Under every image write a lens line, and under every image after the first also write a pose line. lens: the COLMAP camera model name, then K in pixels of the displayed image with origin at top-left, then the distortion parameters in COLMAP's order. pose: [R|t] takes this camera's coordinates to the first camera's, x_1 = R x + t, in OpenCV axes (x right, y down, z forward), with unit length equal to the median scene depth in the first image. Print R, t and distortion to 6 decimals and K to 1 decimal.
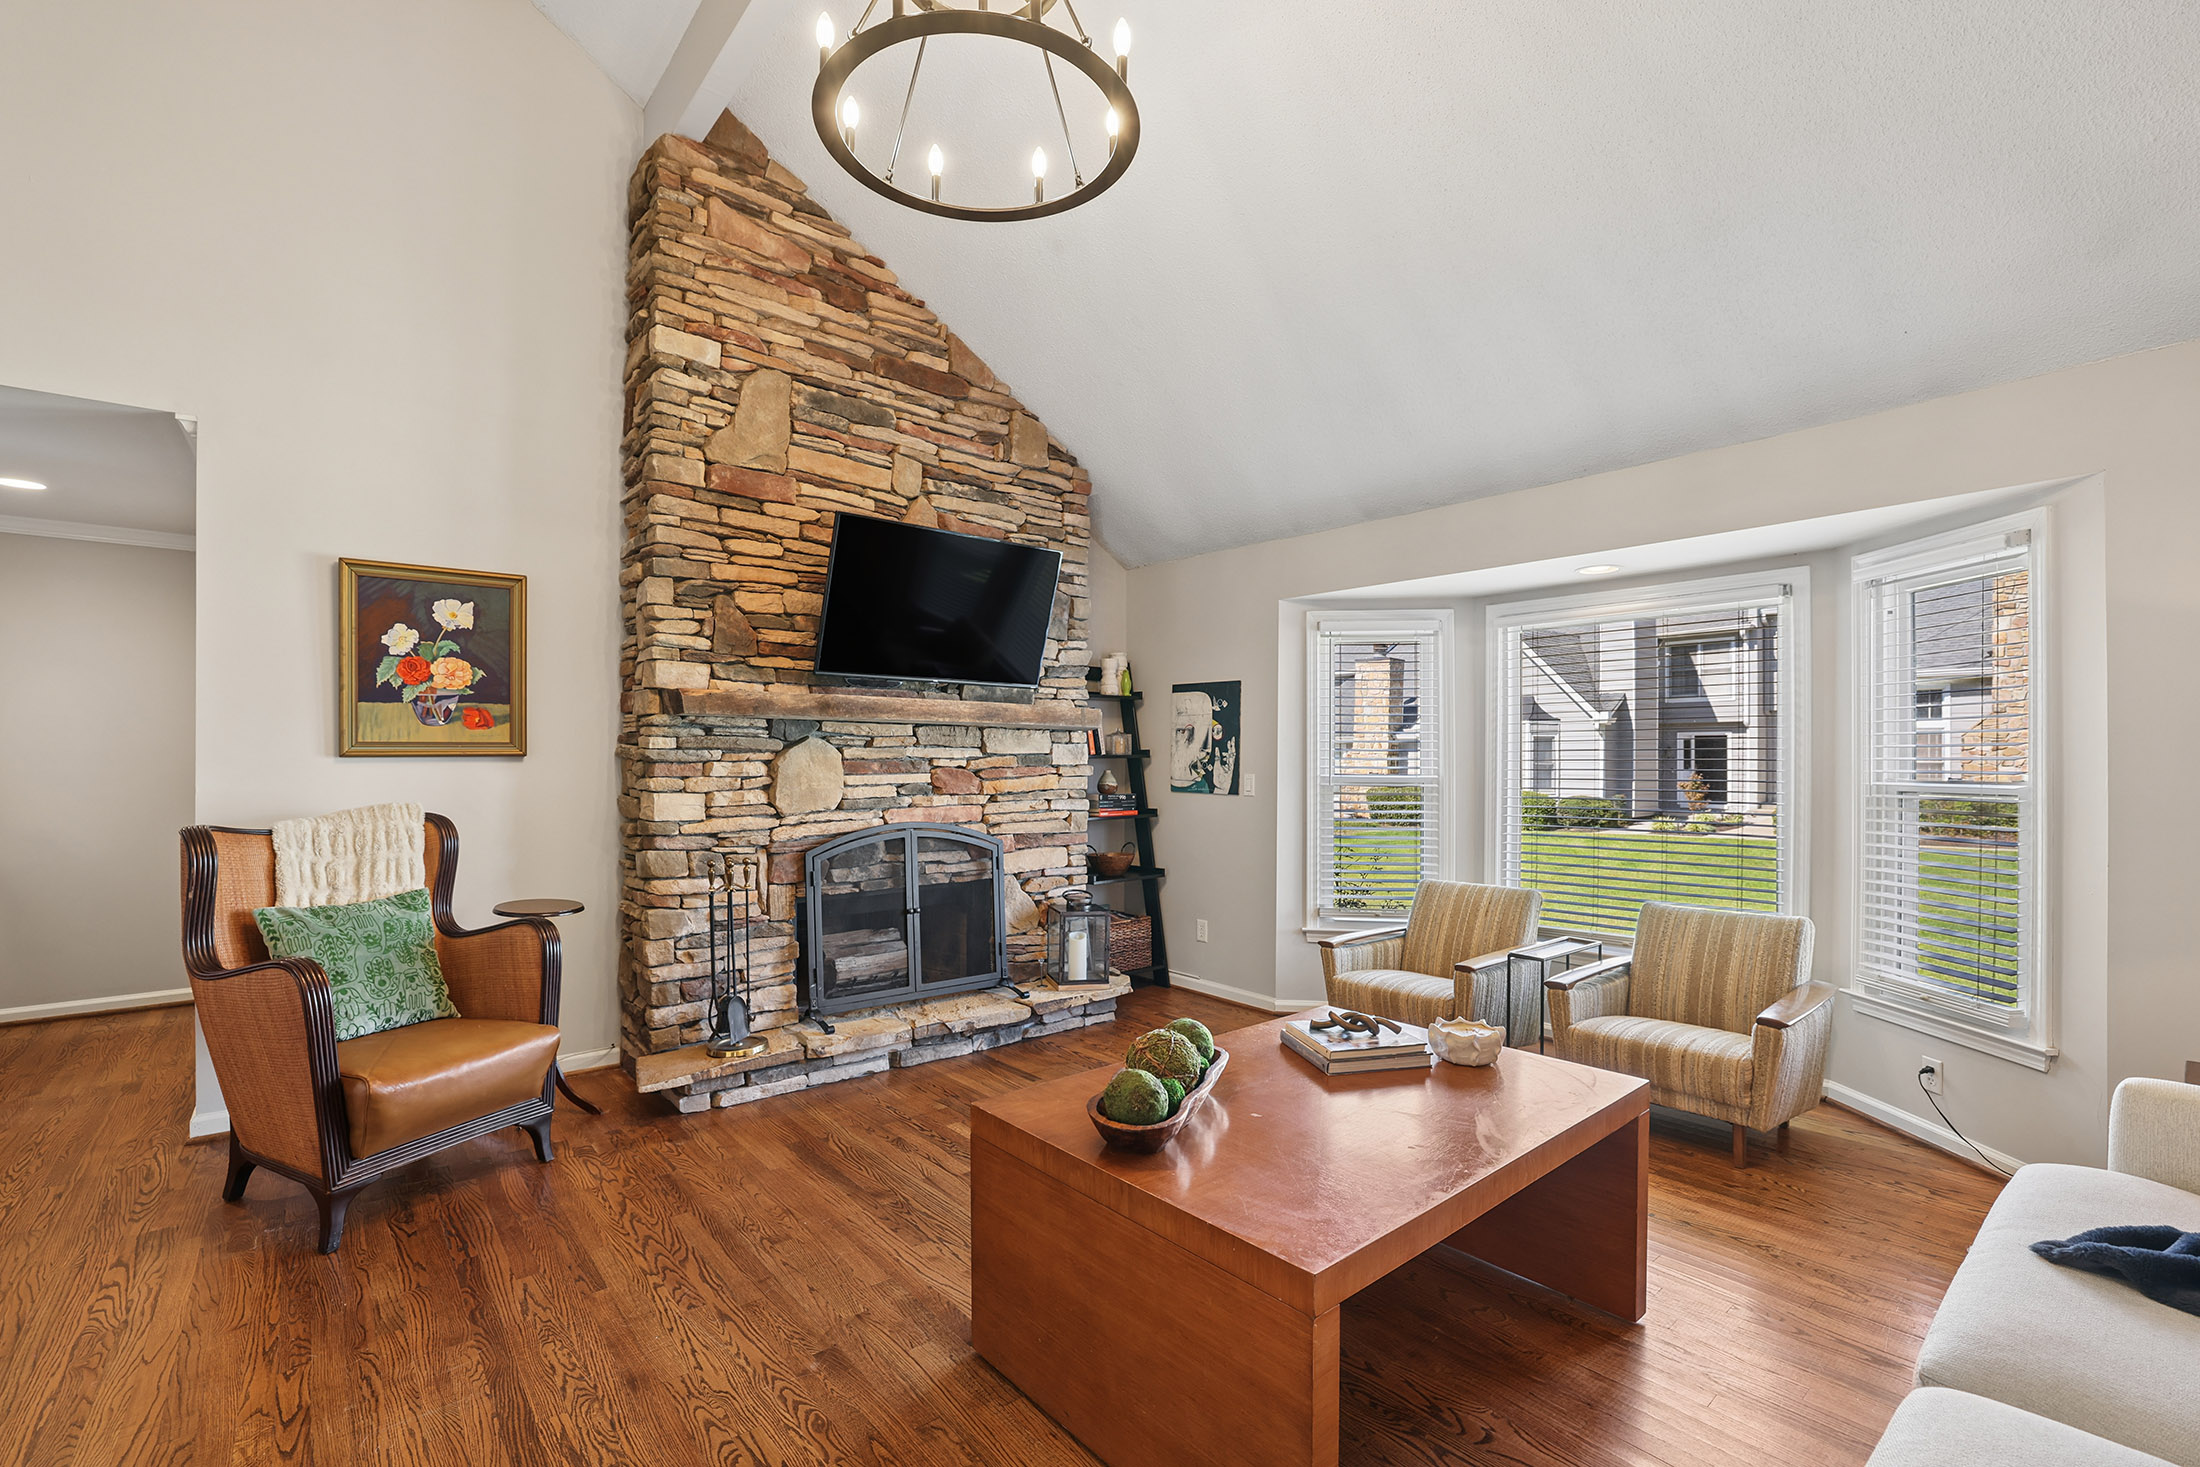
lens RADIAL K [[962.1, 0, 1085.9], [0, 962.1, 749.7], [0, 0, 1]] dist [-0.054833, 0.023076]
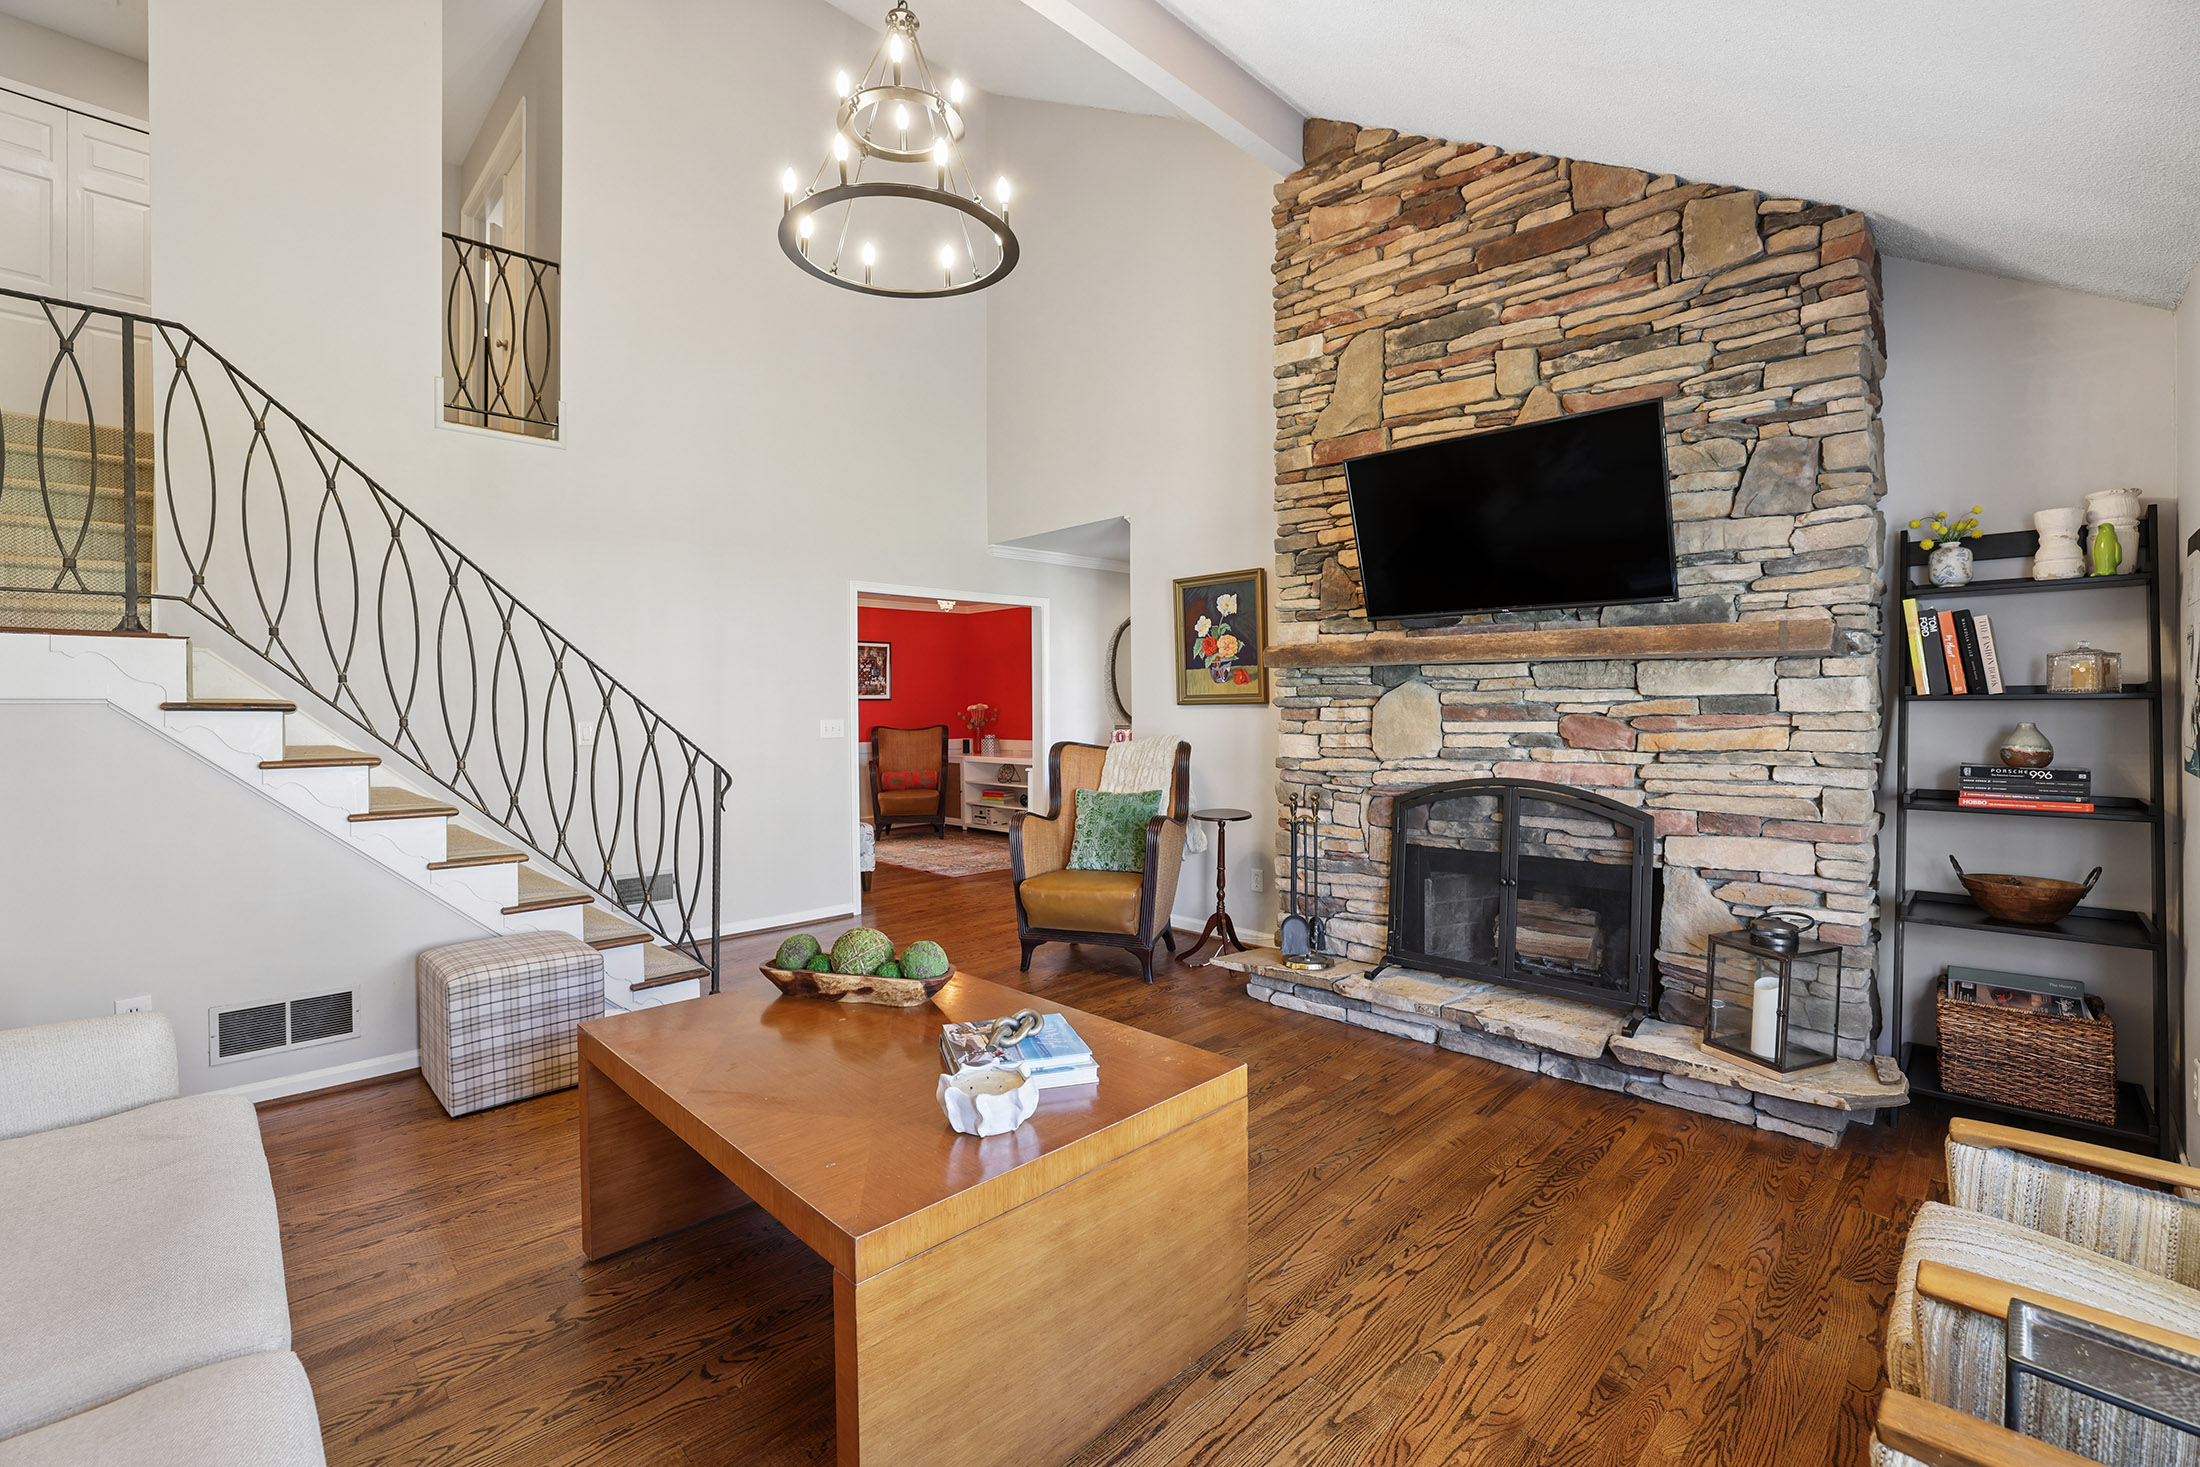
lens RADIAL K [[953.1, 0, 1089.0], [0, 953.1, 700.2], [0, 0, 1]] dist [-0.050722, 0.021973]
pose [[0.083402, -0.008567, -0.996479, 0.634848], [0.013344, 0.999883, -0.007480, 0.007682], [0.996427, -0.012674, 0.083506, 0.571804]]
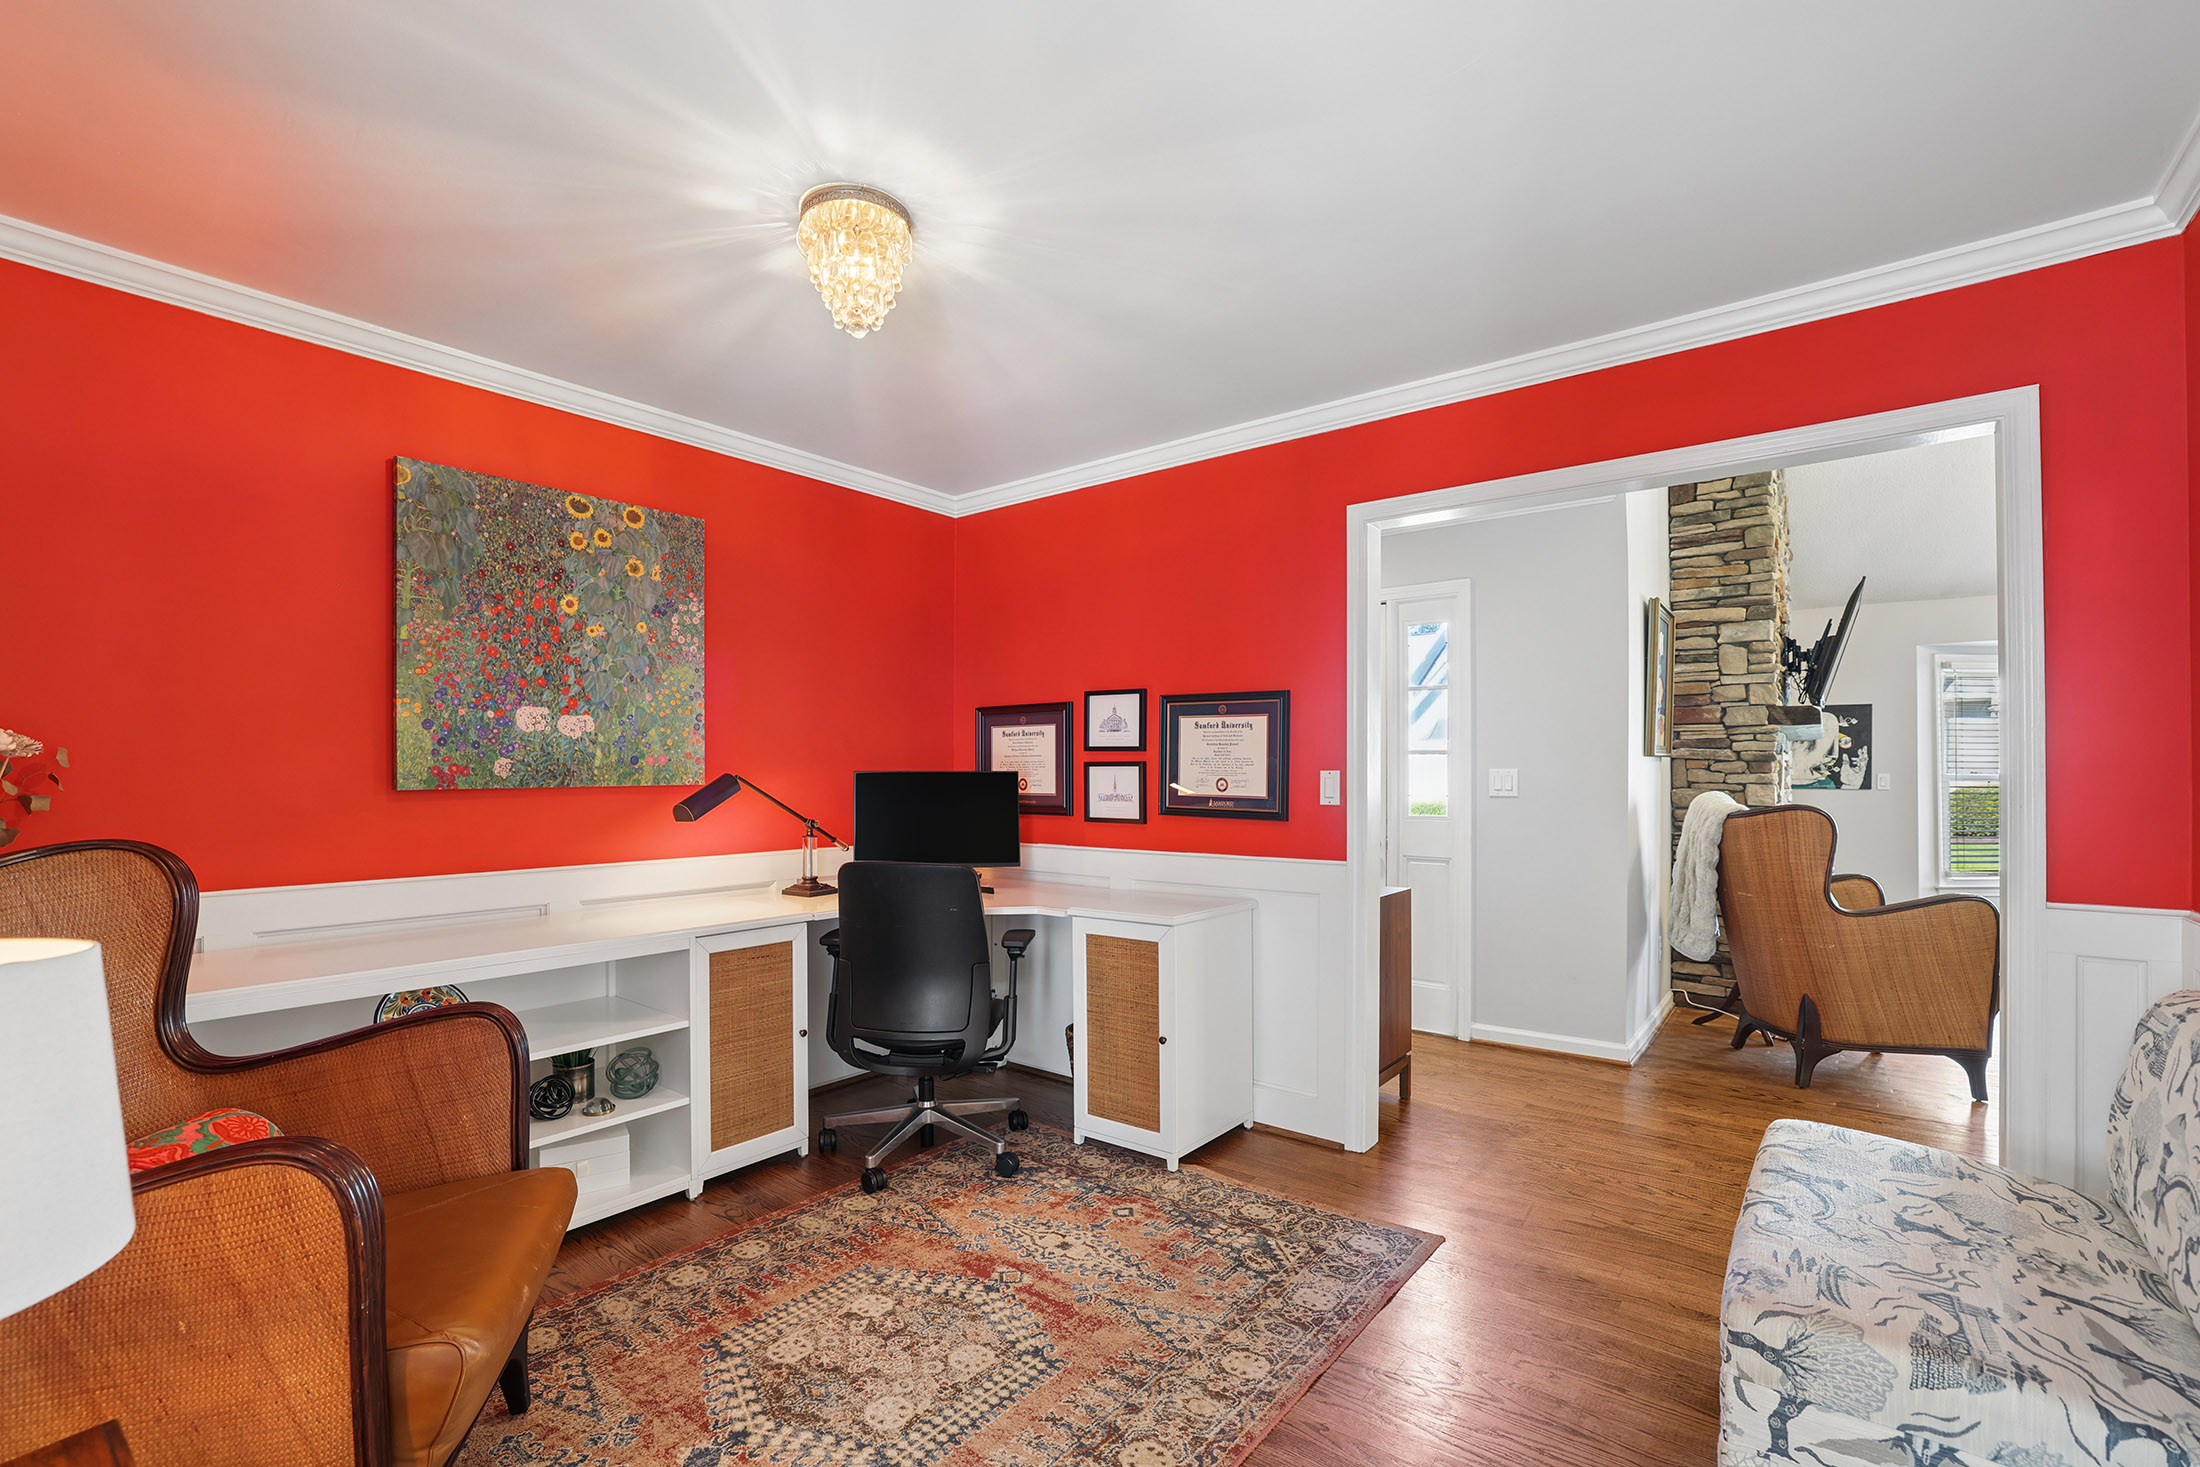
lens RADIAL K [[947.3, 0, 1108.7], [0, 947.3, 767.4], [0, 0, 1]] dist [-0.028972, 0.000562]
pose [[0.977496, -0.002144, 0.210942, -1.385711], [0.002320, 0.999997, -0.000587, 0.017843], [-0.210940, 0.001063, 0.977499, -0.037956]]
